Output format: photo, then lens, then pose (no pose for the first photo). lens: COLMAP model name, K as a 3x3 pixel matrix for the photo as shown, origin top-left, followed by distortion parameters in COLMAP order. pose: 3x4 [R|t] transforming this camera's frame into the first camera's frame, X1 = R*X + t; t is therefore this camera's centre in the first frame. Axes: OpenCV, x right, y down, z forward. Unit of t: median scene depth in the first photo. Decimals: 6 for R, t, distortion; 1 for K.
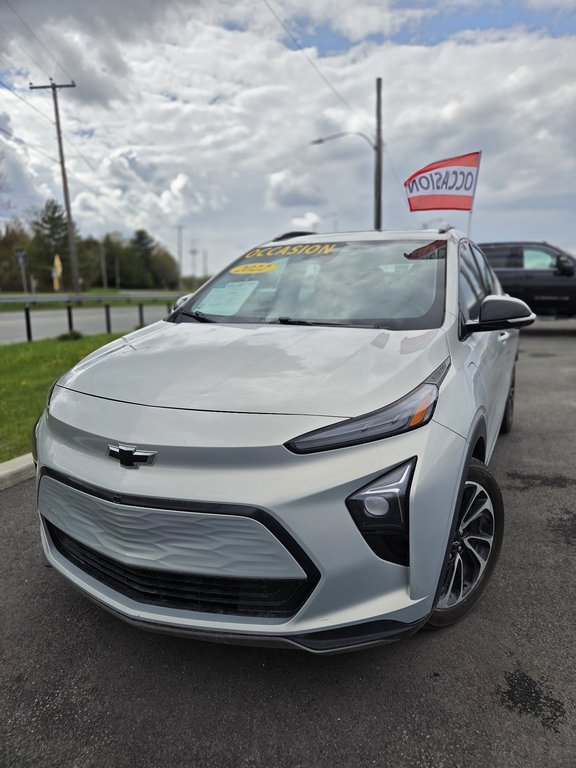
lens RADIAL K [[507.9, 0, 290.1], [0, 507.9, 375.3], [0, 0, 1]] dist [0.057644, -0.040613]
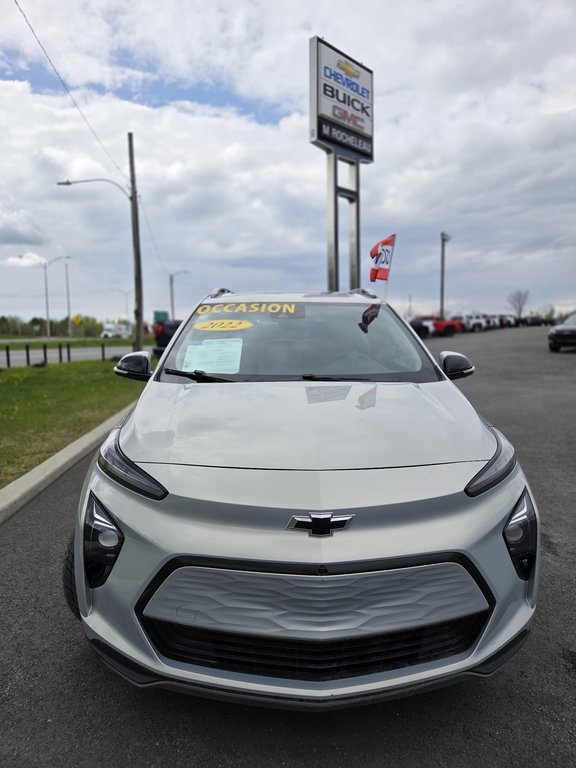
lens RADIAL K [[514.9, 0, 288.0], [0, 514.9, 384.0], [0, 0, 1]] dist [0.059937, -0.047765]
pose [[0.886903, -0.036947, 0.460476, -0.810320], [0.073534, 0.995378, -0.061765, -0.050072], [-0.456066, 0.088641, 0.885520, 0.136543]]
